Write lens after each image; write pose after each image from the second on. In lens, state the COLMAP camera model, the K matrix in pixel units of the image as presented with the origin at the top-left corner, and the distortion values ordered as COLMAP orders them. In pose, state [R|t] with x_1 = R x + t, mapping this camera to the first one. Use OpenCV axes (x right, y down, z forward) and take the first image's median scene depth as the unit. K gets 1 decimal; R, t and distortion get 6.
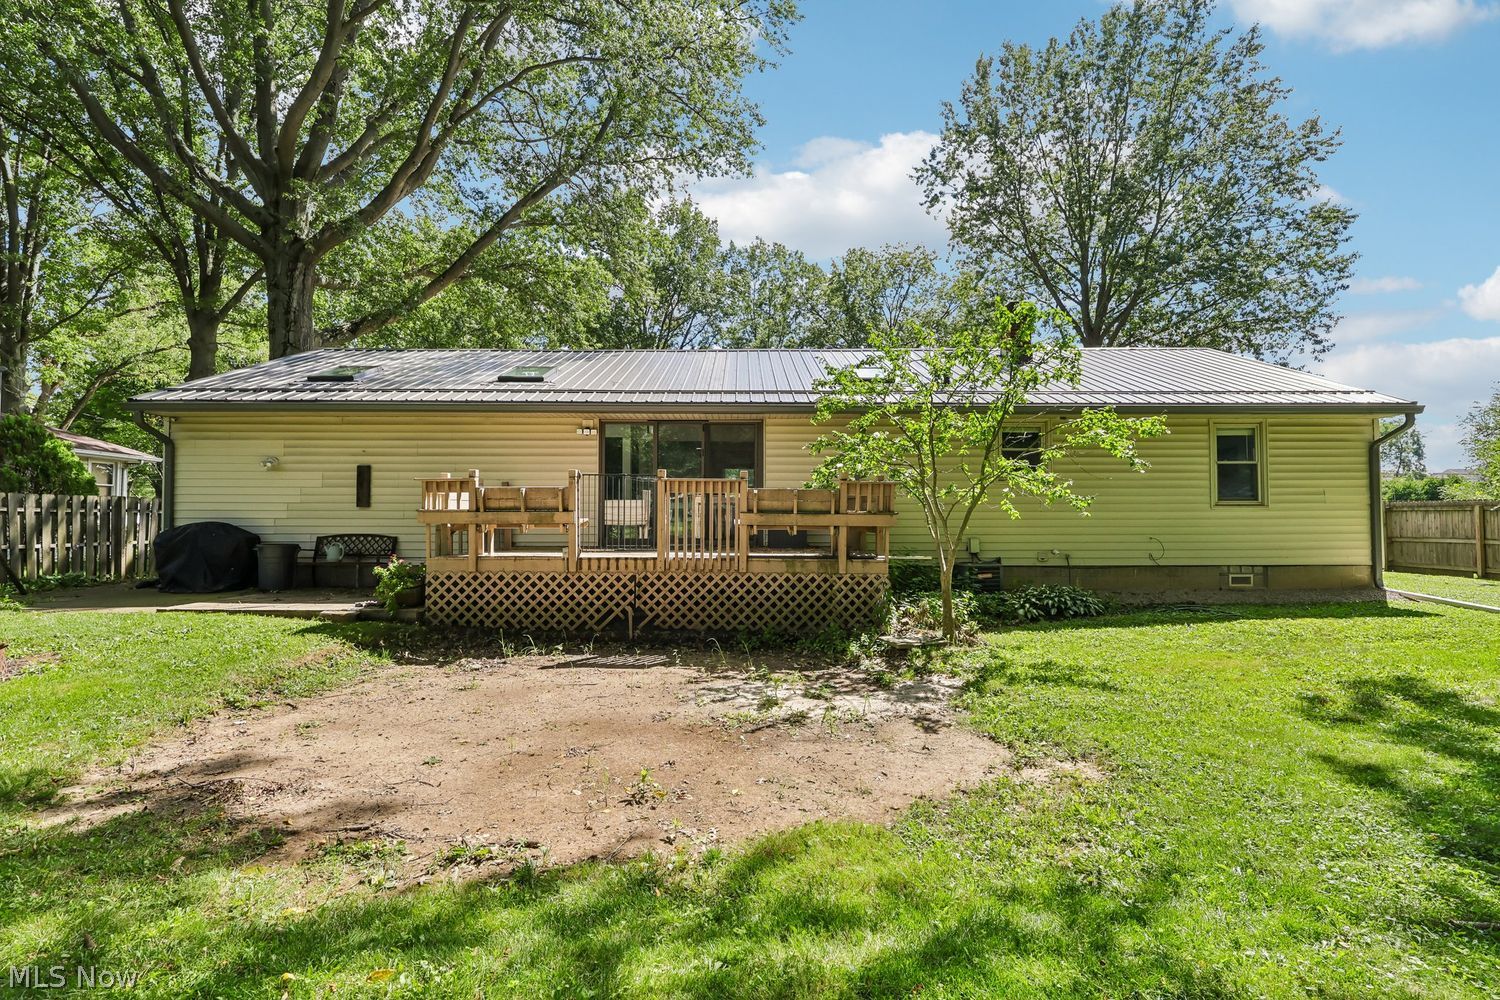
lens RADIAL K [[733.8, 0, 750.0], [0, 733.8, 500.0], [0, 0, 1]] dist [0.001816, 0.000242]
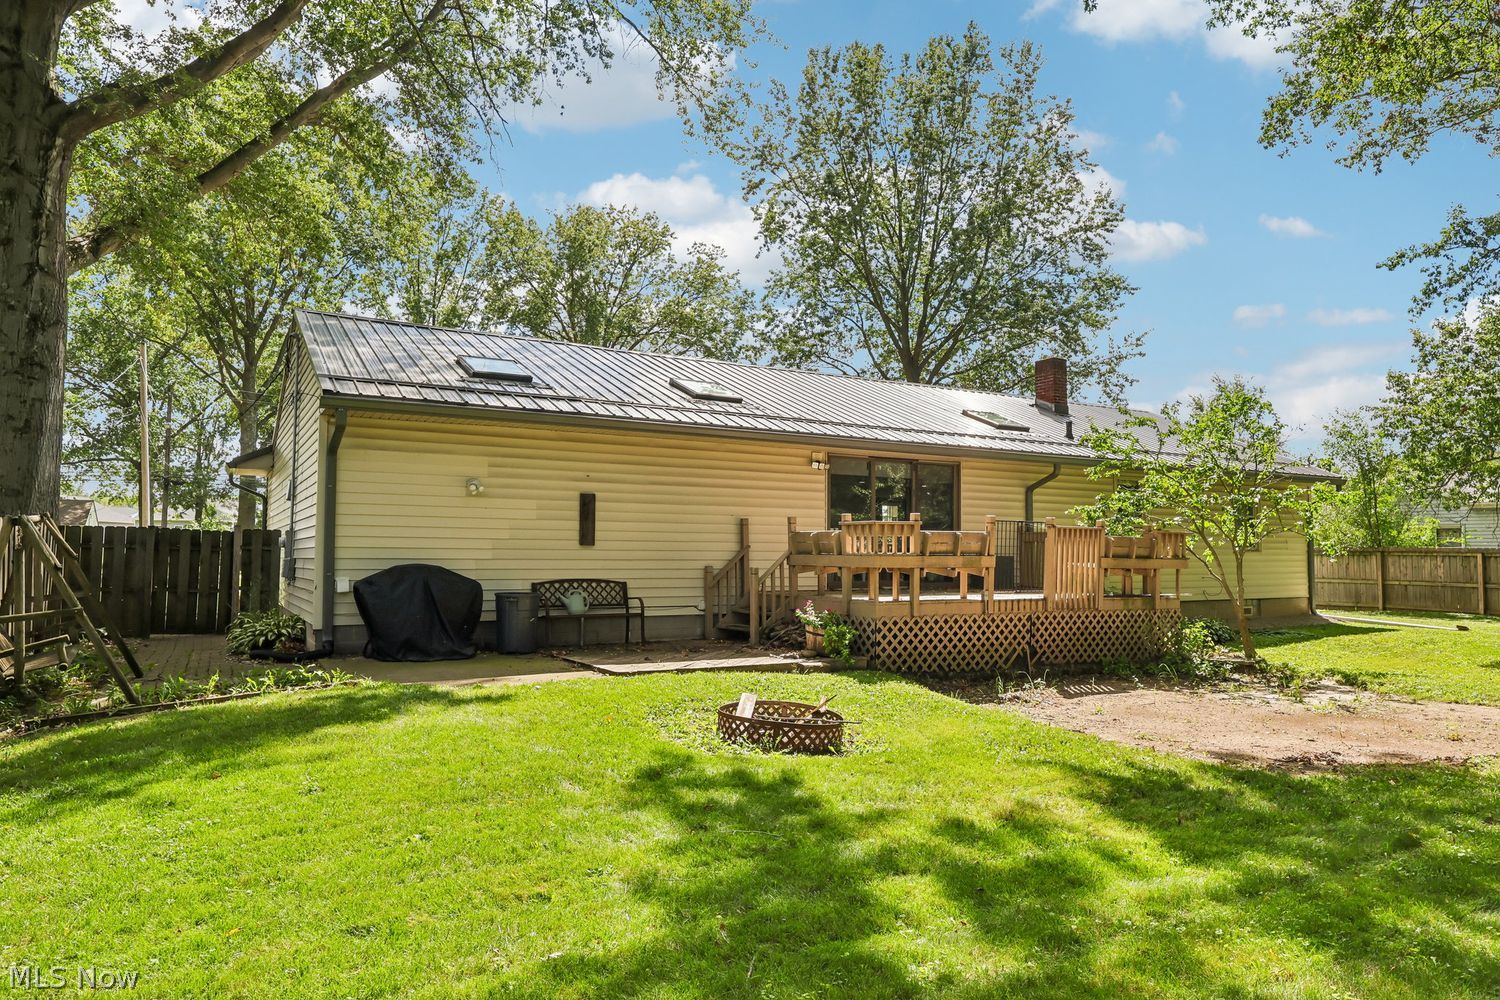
lens RADIAL K [[953.8, 0, 749.7], [0, 953.8, 559.8], [0, 0, 1]] dist [0.024124, 0.000186]
pose [[0.862879, 0.002869, 0.505402, -1.142297], [-0.017450, 0.999557, 0.024118, -0.004023], [-0.505109, -0.029630, 0.862547, 0.013735]]
